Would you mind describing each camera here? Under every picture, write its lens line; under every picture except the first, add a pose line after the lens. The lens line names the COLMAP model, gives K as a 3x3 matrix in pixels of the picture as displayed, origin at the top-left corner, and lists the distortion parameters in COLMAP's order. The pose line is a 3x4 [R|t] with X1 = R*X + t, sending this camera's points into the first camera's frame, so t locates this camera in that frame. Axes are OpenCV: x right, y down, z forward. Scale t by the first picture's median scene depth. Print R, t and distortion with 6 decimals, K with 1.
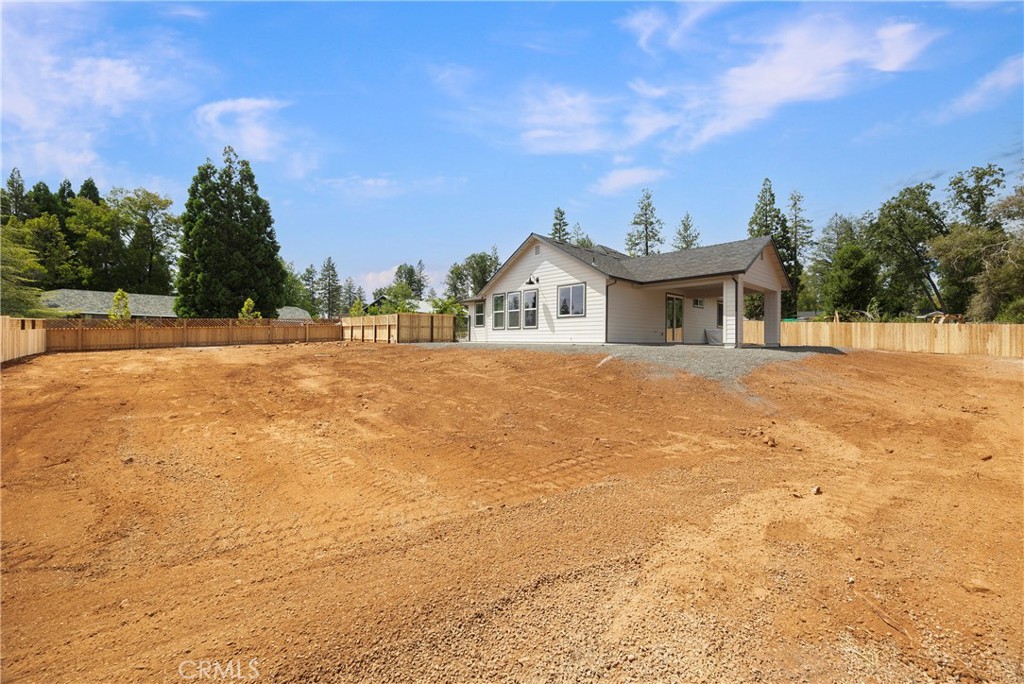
lens RADIAL K [[399.8, 0, 512.1], [0, 399.8, 329.9], [0, 0, 1]] dist [-0.008096, 0.000480]
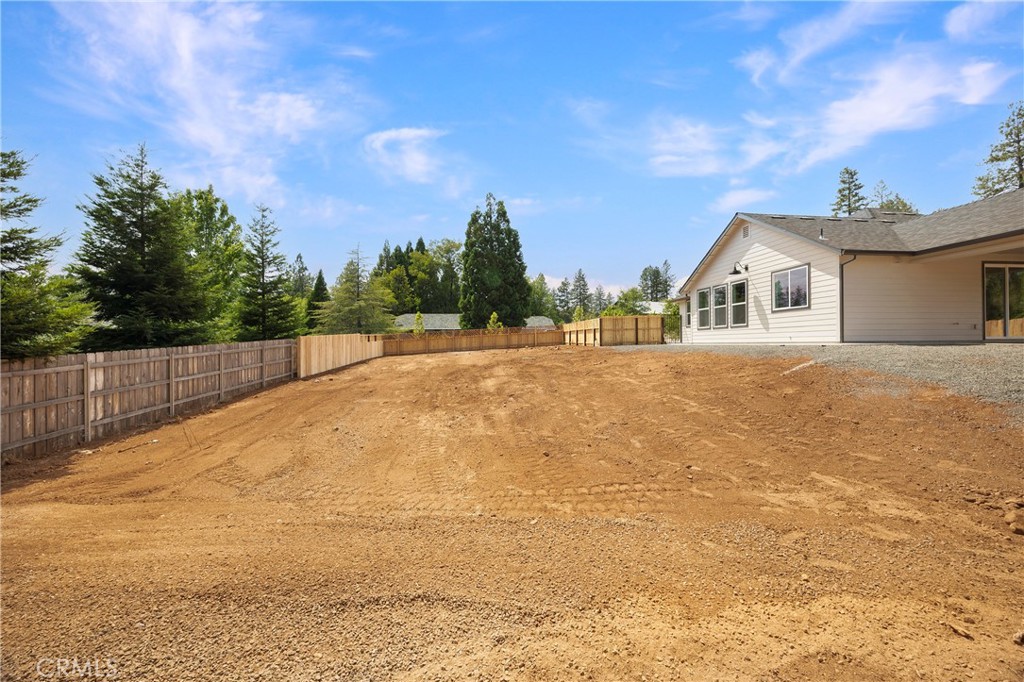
lens RADIAL K [[386.9, 0, 512.0], [0, 386.9, 341.0], [0, 0, 1]] dist [-0.009279, 0.000047]
pose [[0.814343, -0.023545, -0.579906, 0.097109], [0.036297, 0.999287, 0.010399, 0.000699], [0.579248, -0.029517, 0.814617, 0.045446]]
